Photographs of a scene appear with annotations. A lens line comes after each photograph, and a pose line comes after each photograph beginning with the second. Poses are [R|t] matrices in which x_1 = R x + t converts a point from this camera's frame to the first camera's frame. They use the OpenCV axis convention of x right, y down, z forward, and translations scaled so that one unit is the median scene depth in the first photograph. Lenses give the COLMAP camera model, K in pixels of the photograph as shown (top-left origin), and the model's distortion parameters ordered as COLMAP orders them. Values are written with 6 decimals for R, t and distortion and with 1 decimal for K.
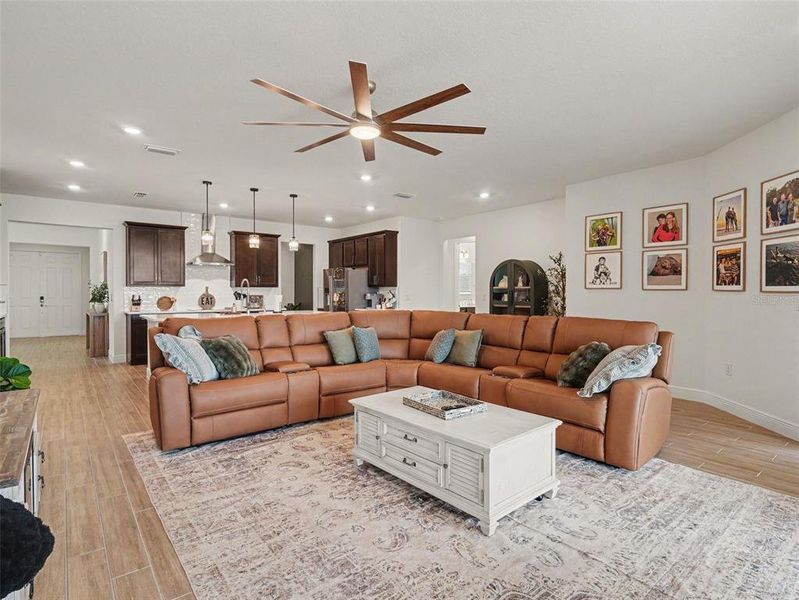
lens RADIAL K [[416.7, 0, 398.8], [0, 416.7, 296.6], [0, 0, 1]] dist [-0.002586, -0.000386]
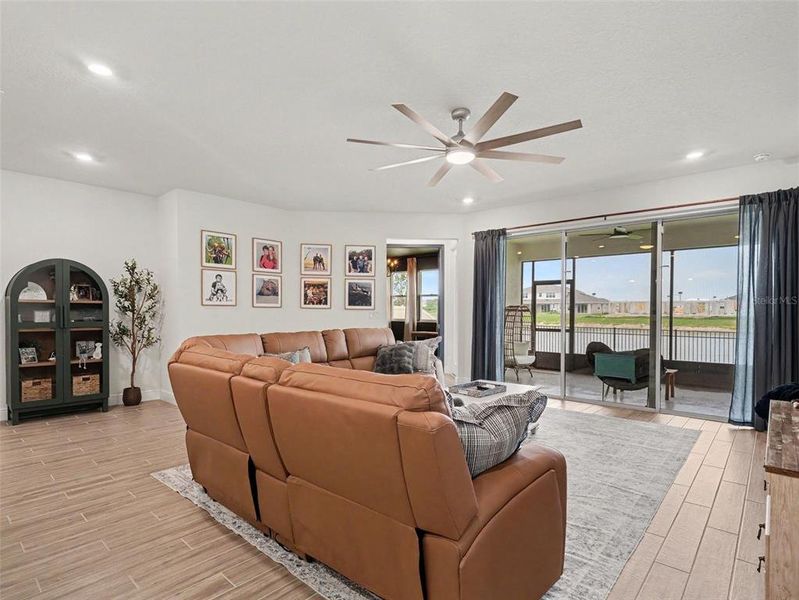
lens RADIAL K [[431.1, 0, 403.2], [0, 431.1, 315.8], [0, 0, 1]] dist [0.000129, -0.000805]
pose [[-0.174062, -0.011765, 0.984664, -0.710653], [0.008789, 0.999870, 0.013501, -0.004382], [-0.984696, 0.011004, -0.173936, 0.833997]]
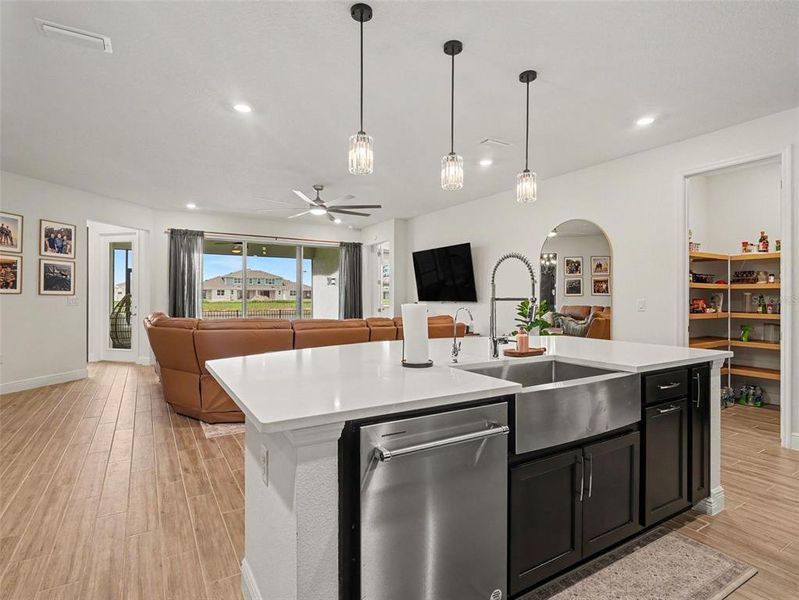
lens RADIAL K [[416.7, 0, 398.8], [0, 416.7, 296.6], [0, 0, 1]] dist [-0.002586, -0.000386]
pose [[-0.990811, -0.003392, 0.135211, -0.439761], [-0.001943, 0.999939, 0.010846, -0.016904], [-0.135240, 0.010483, -0.990757, 1.762362]]
